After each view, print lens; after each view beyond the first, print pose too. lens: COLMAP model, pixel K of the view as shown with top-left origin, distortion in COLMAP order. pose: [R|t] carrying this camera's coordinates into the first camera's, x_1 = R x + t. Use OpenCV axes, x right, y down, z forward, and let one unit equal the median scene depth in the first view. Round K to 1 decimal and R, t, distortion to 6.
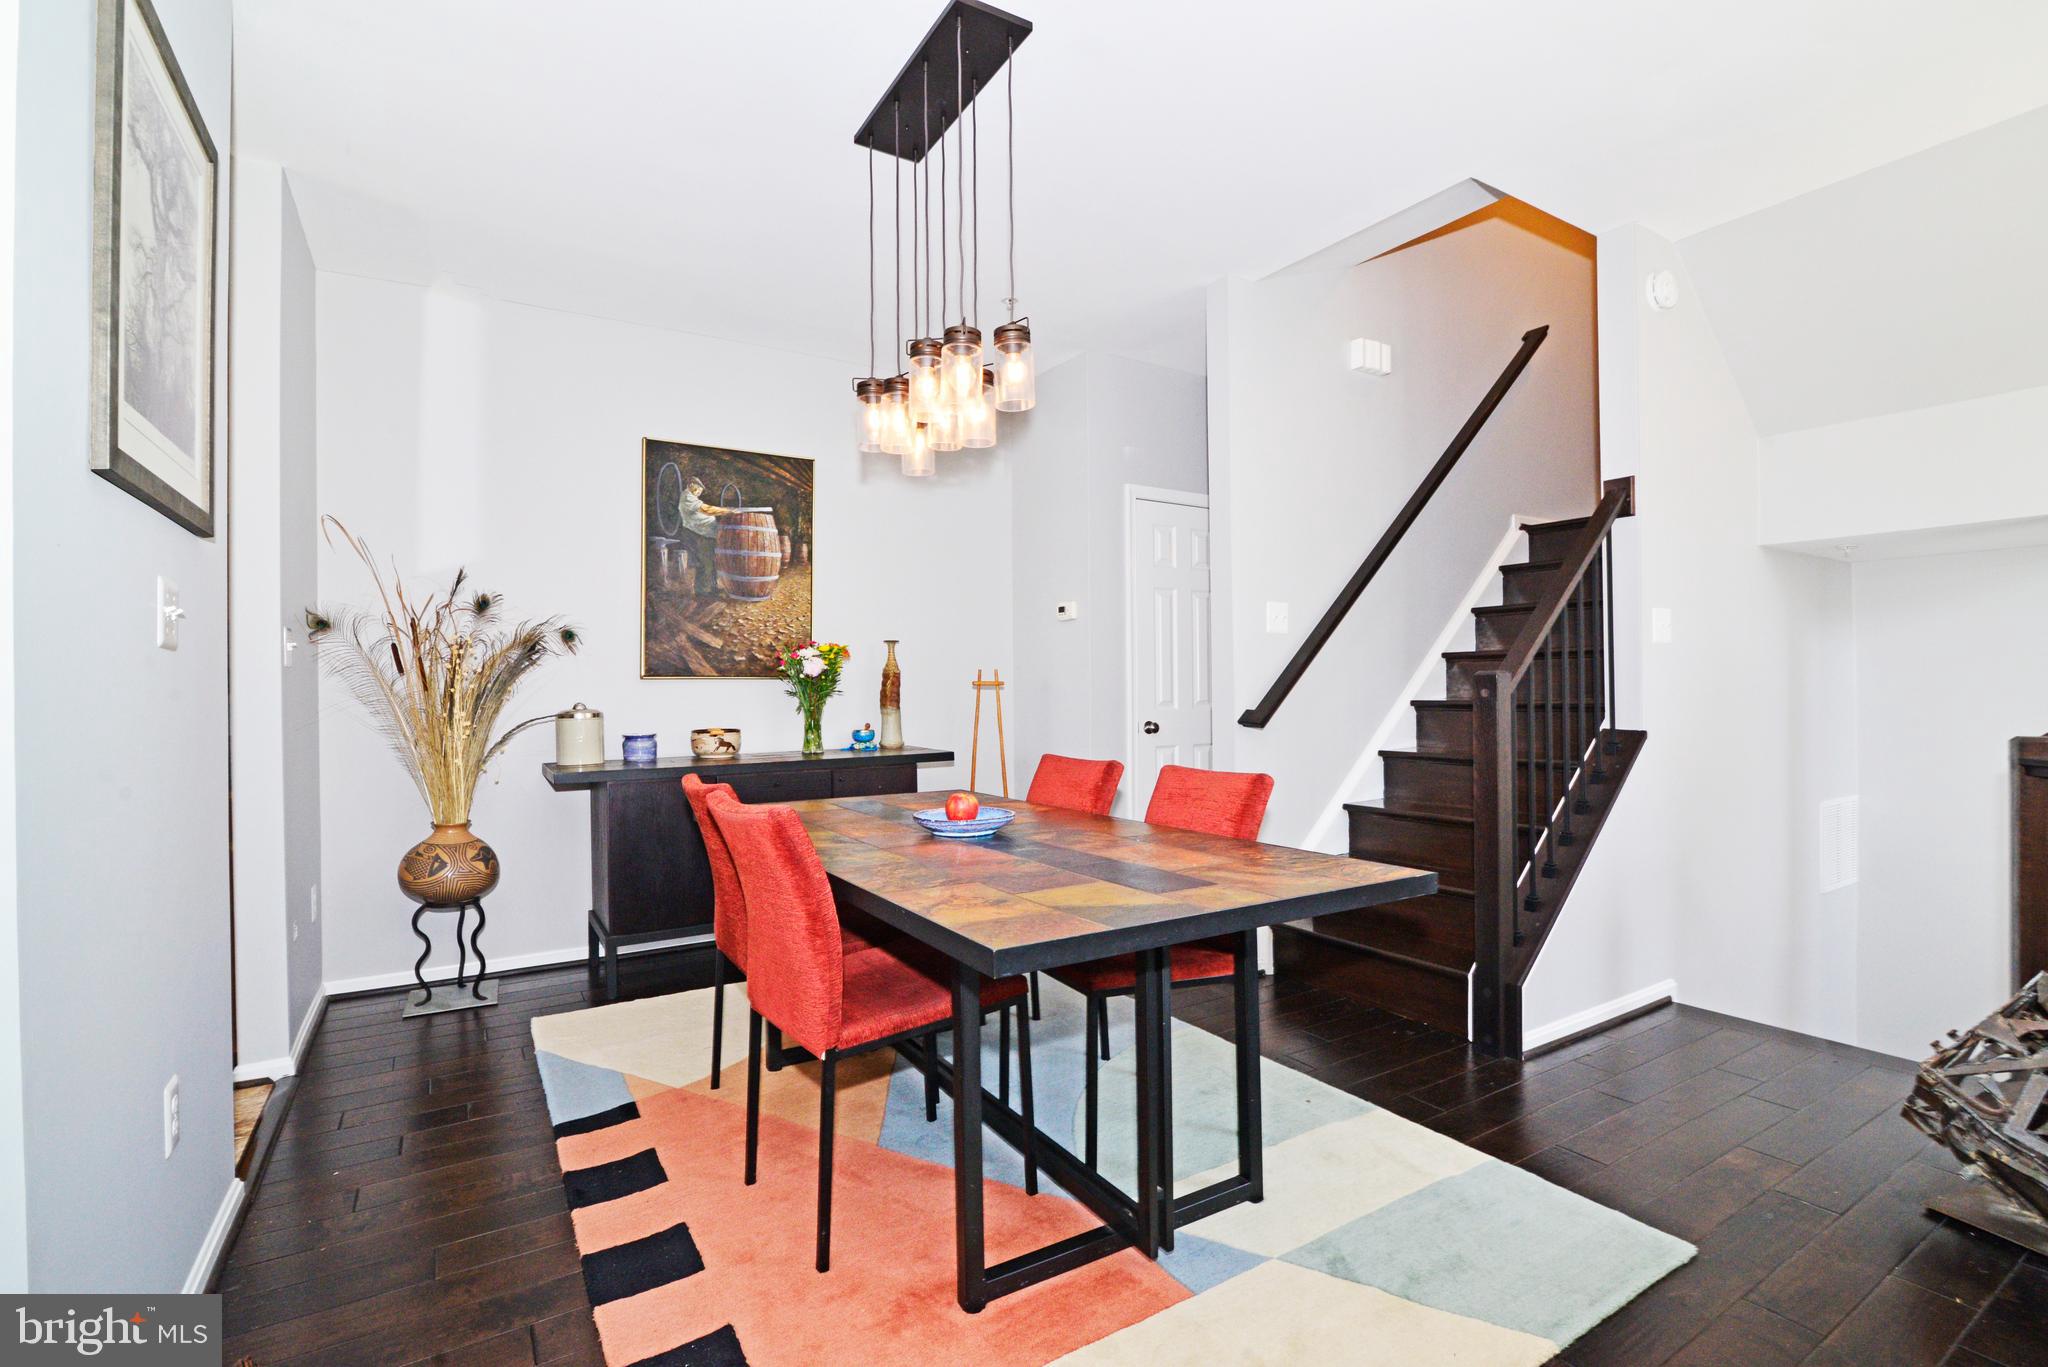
lens RADIAL K [[929.6, 0, 1019.5], [0, 929.6, 683.8], [0, 0, 1]] dist [-0.015650, -0.000261]
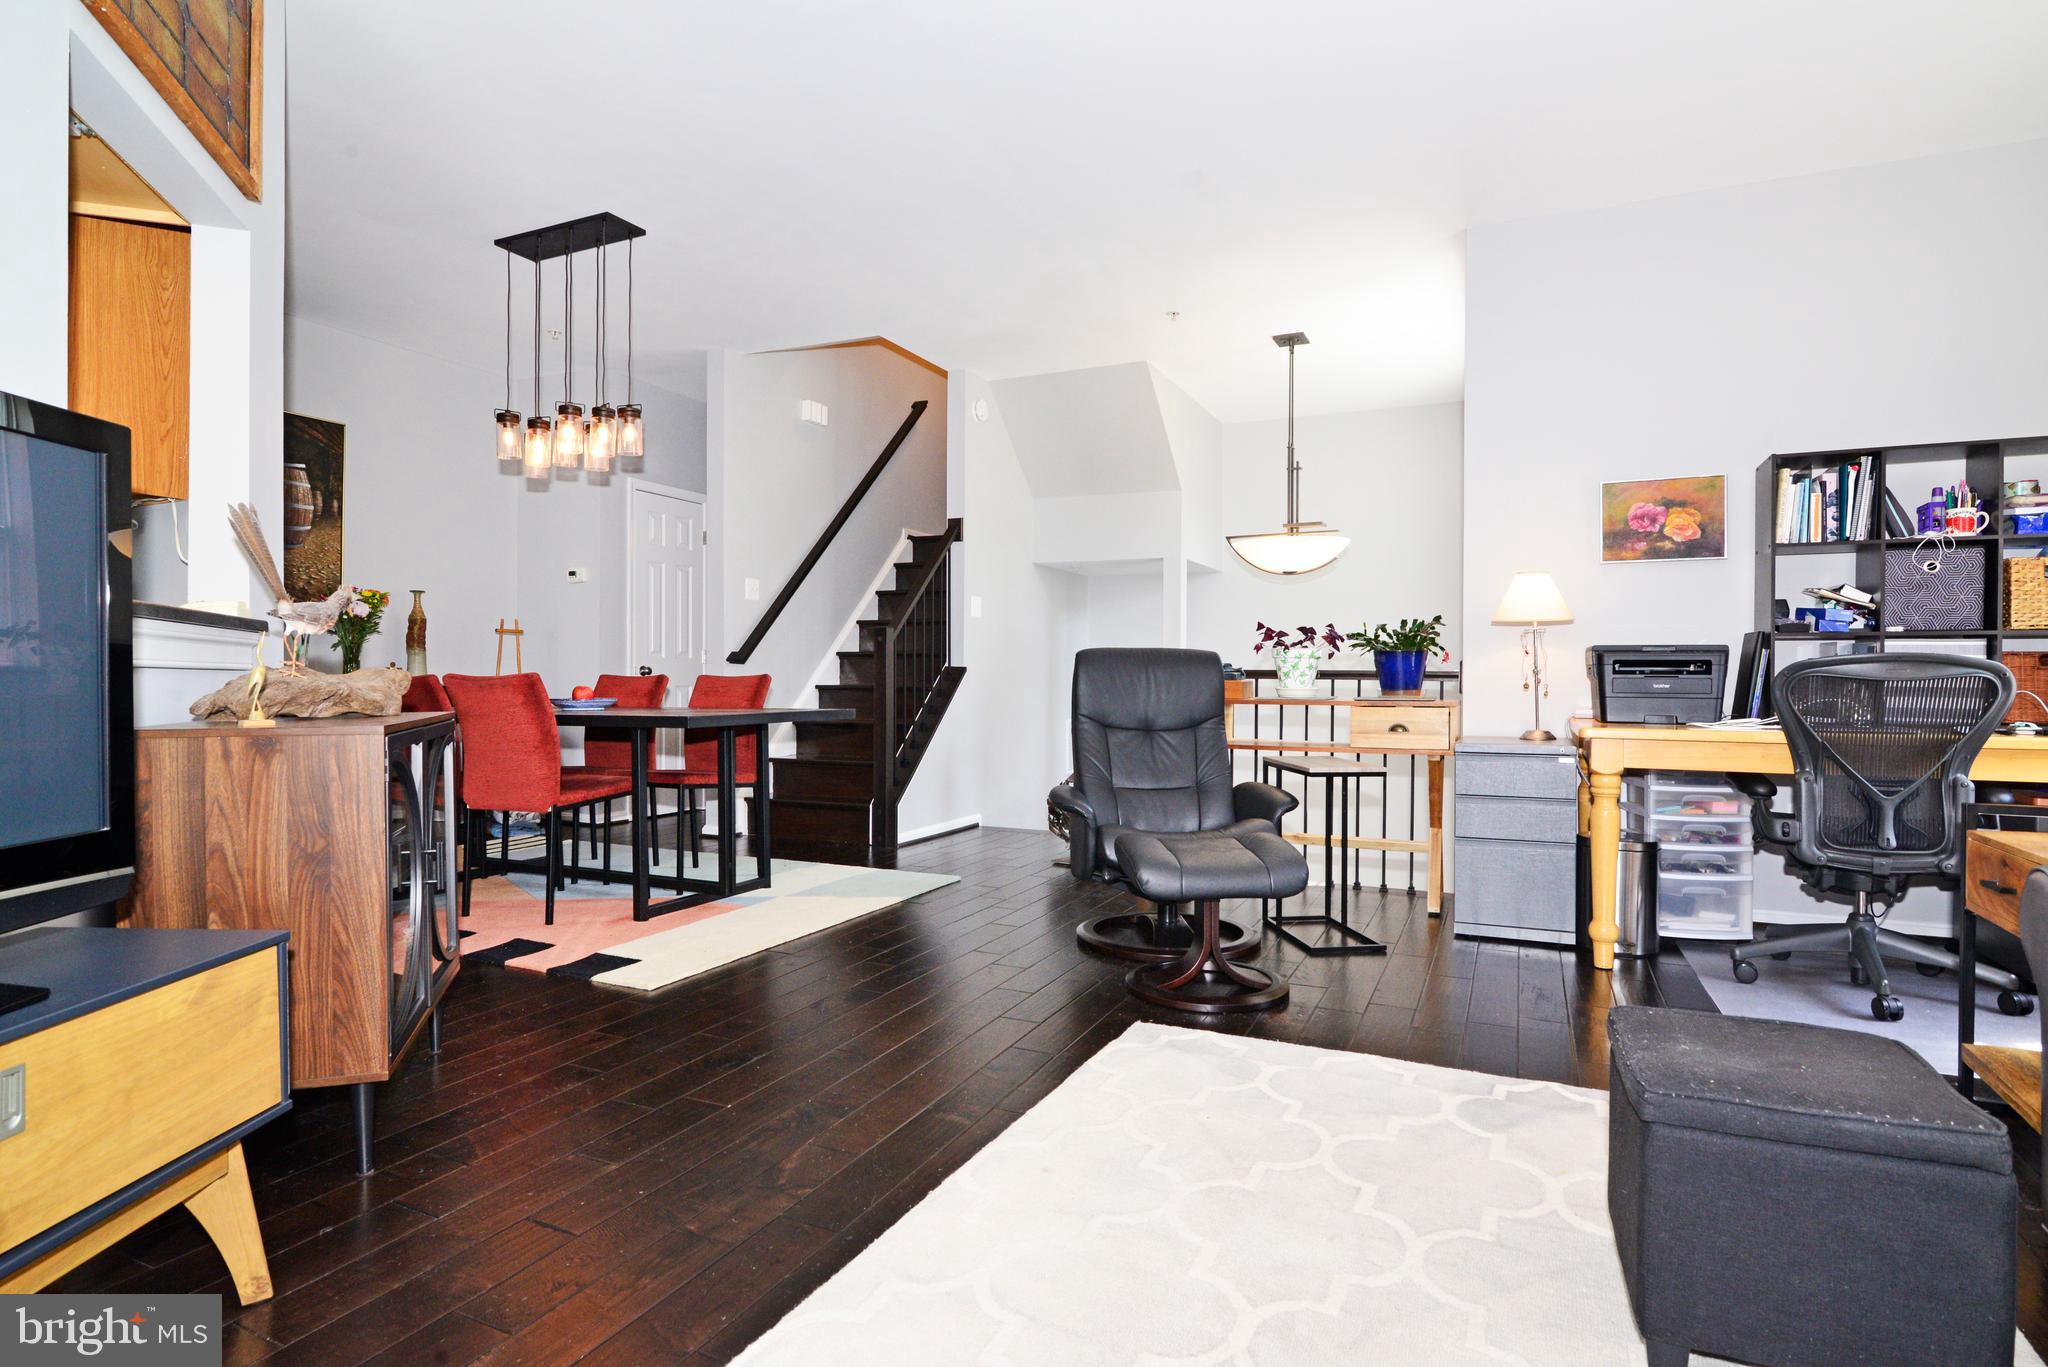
lens RADIAL K [[1072.6, 0, 1012.4], [0, 1072.6, 686.5], [0, 0, 1]] dist [-0.014556, -0.000389]
pose [[0.838164, 0.009692, 0.545332, -0.262223], [-0.015988, 0.999849, 0.006802, 0.056041], [-0.545184, -0.014420, 0.838193, -0.559943]]
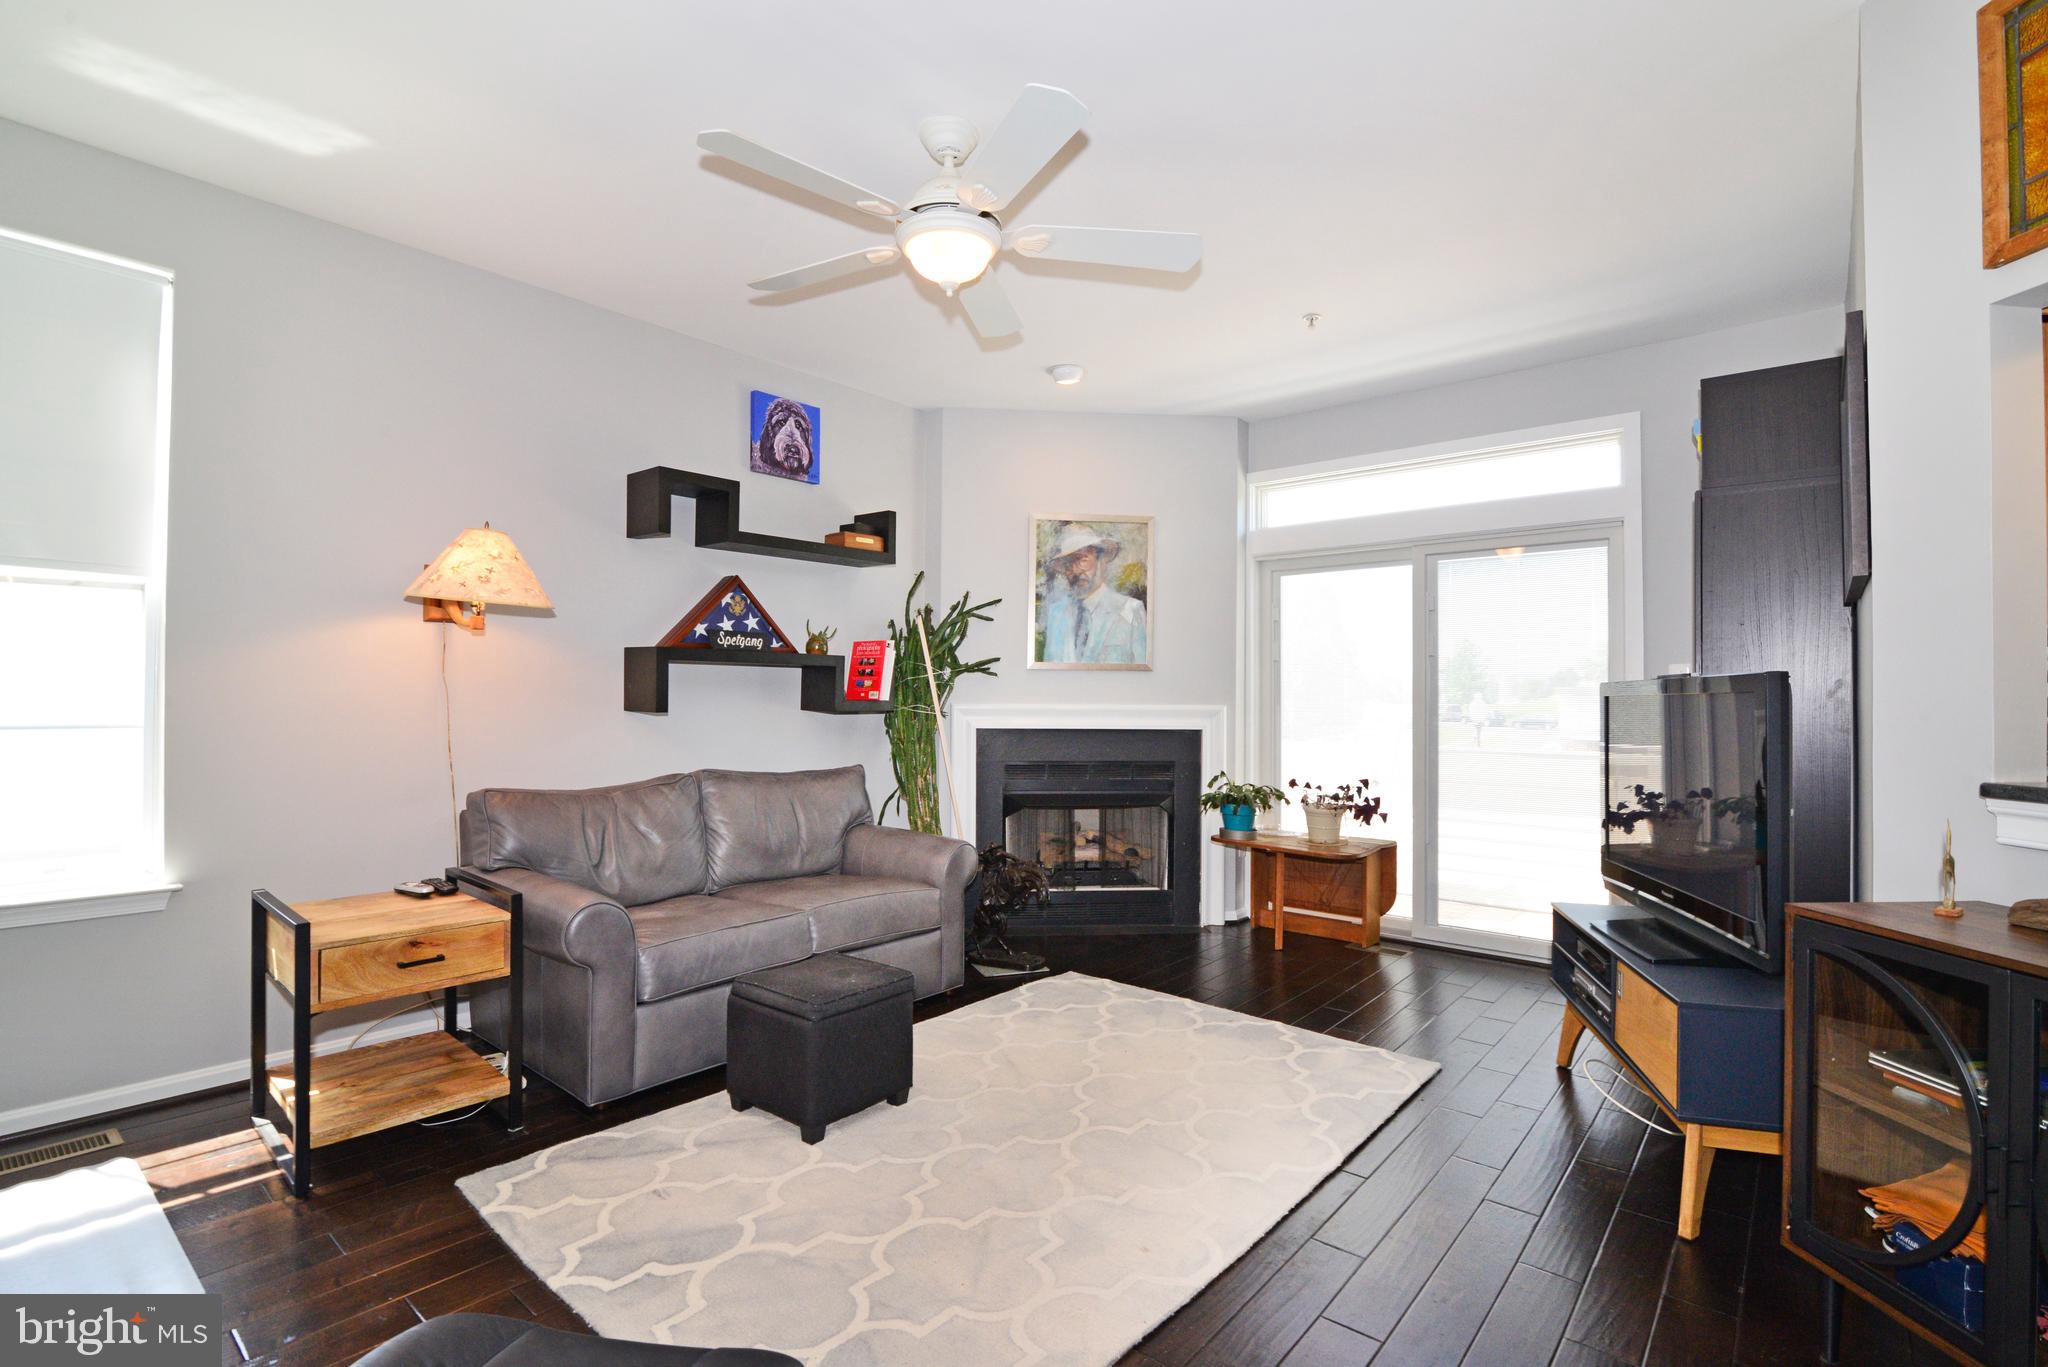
lens RADIAL K [[929.6, 0, 1019.5], [0, 929.6, 683.8], [0, 0, 1]] dist [-0.015650, -0.000261]
pose [[-0.953870, 0.000058, -0.300221, 0.220627], [0.005824, 0.999815, -0.018312, -0.015425], [0.300164, -0.019215, -0.953694, 0.277694]]
